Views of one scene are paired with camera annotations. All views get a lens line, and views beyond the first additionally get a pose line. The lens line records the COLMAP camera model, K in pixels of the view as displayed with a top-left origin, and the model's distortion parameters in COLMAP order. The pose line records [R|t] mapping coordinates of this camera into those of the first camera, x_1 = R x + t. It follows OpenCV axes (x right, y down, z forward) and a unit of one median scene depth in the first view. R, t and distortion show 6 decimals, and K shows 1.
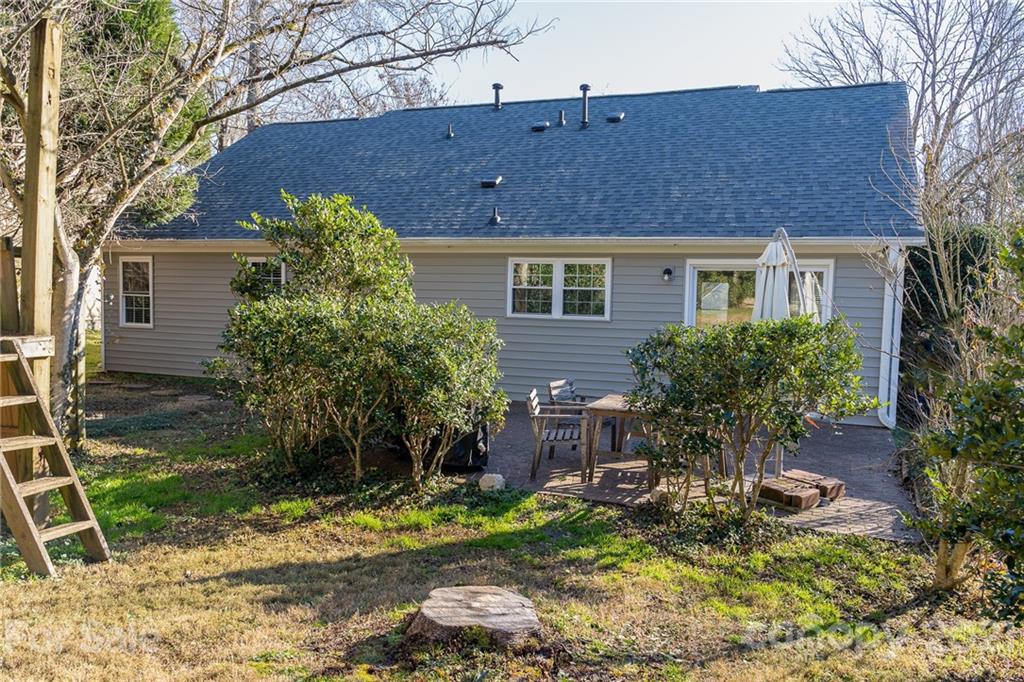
lens RADIAL K [[837.6, 0, 512.0], [0, 837.6, 341.0], [0, 0, 1]] dist [0.001244, -0.001071]
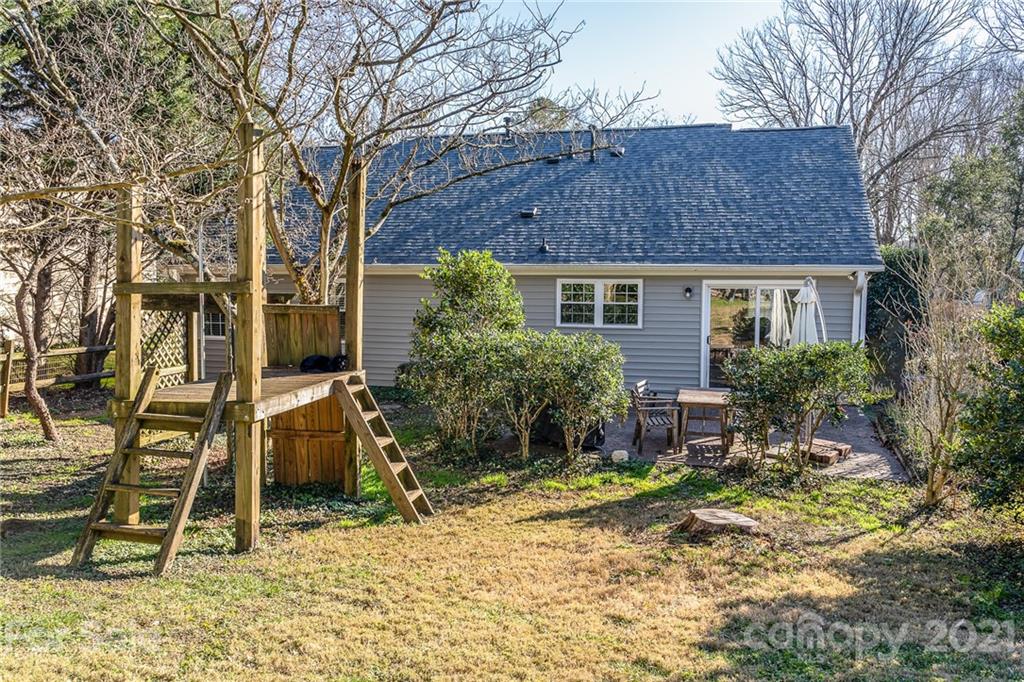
lens RADIAL K [[863.3, 0, 512.0], [0, 863.3, 341.0], [0, 0, 1]] dist [0.008140, 0.004435]
pose [[0.993004, -0.028666, 0.114547, -0.233139], [0.025609, 0.999278, 0.028071, -0.047788], [-0.115269, -0.024942, 0.993021, -0.283707]]
